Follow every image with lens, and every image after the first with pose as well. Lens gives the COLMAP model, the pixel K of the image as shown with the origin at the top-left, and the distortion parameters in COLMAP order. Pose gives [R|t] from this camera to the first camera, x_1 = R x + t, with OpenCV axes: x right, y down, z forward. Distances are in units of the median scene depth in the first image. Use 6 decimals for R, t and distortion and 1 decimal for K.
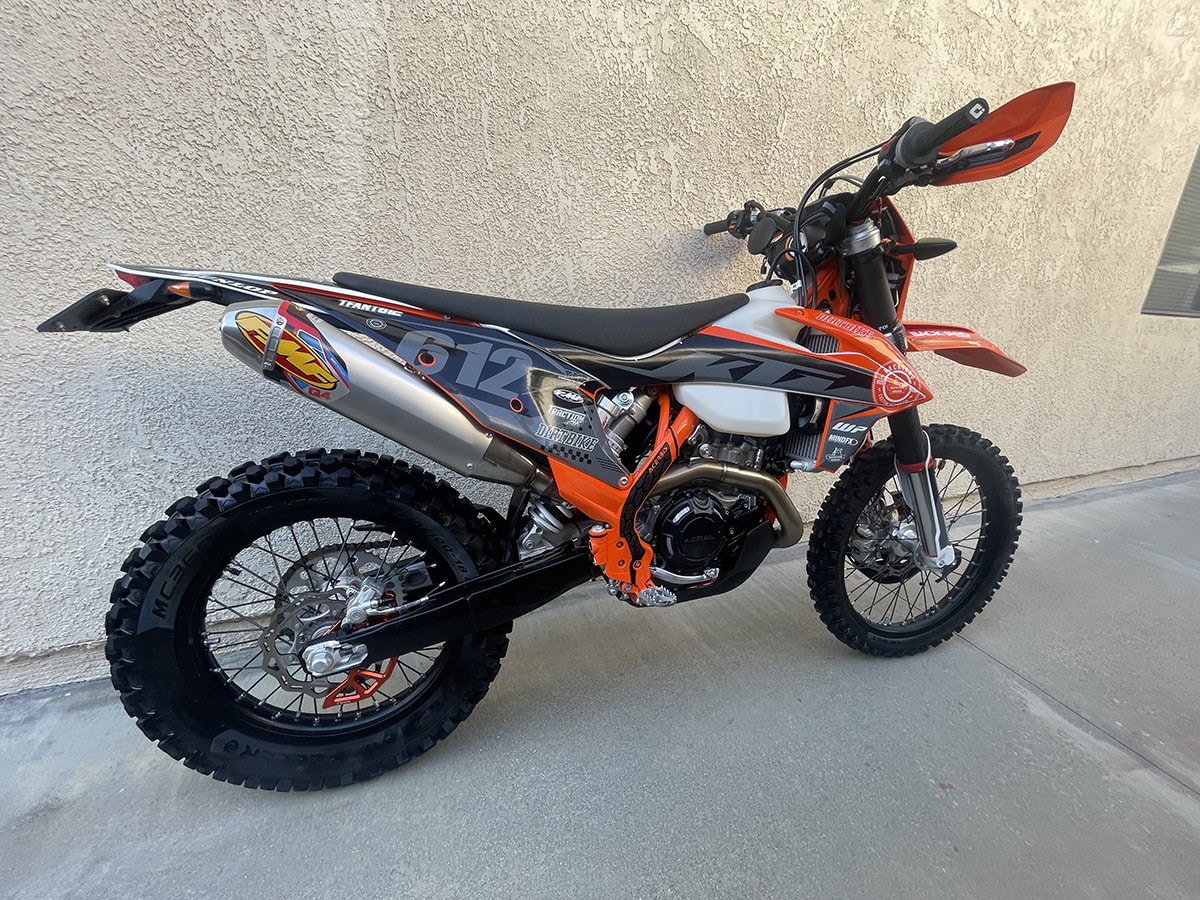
lens RADIAL K [[483.6, 0, 595.5], [0, 483.6, 458.1], [0, 0, 1]] dist [-0.007208, 0.000541]
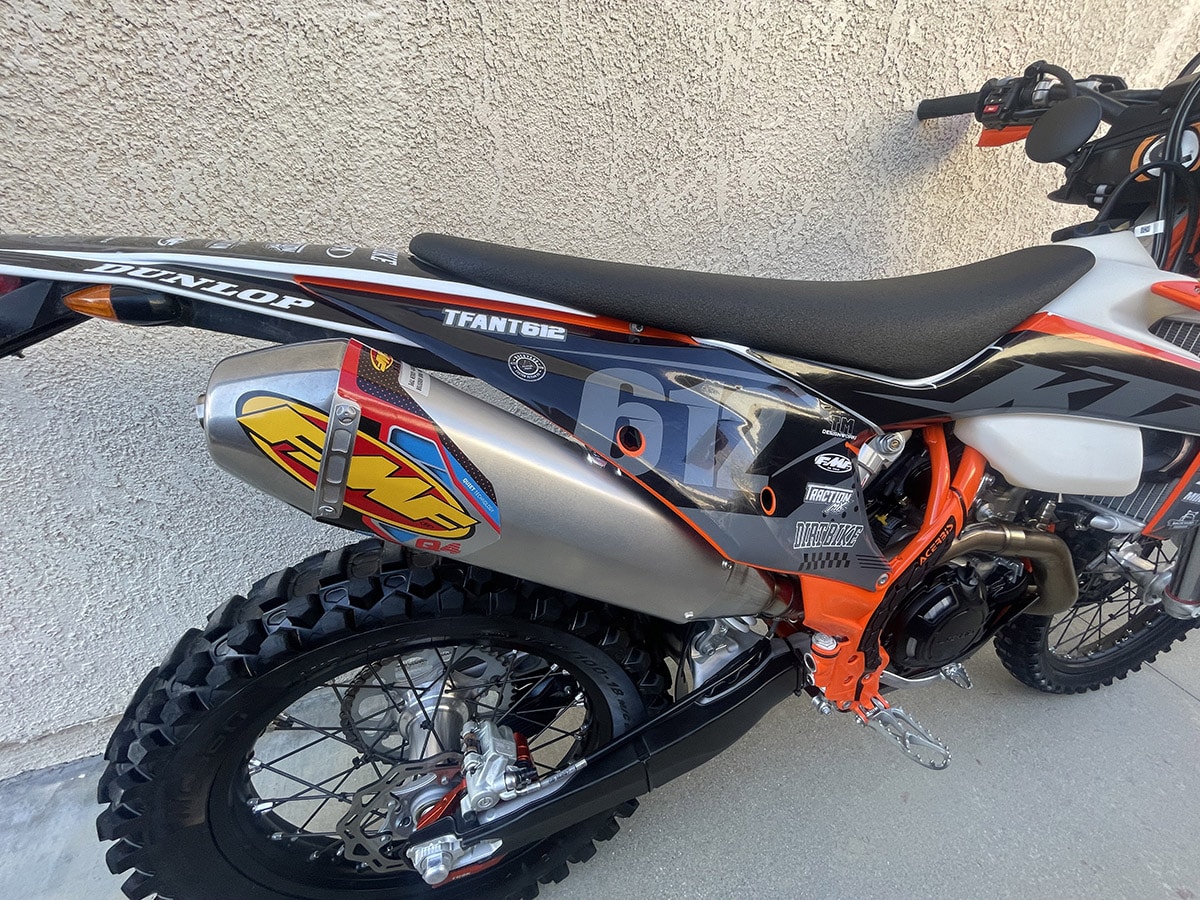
lens RADIAL K [[483.6, 0, 595.5], [0, 483.6, 458.1], [0, 0, 1]] dist [-0.007208, 0.000541]
pose [[0.999988, 0.004809, 0.000100, -0.280436], [-0.004719, 0.976901, 0.213640, -0.212261], [0.000929, -0.213638, 0.976912, 0.374495]]
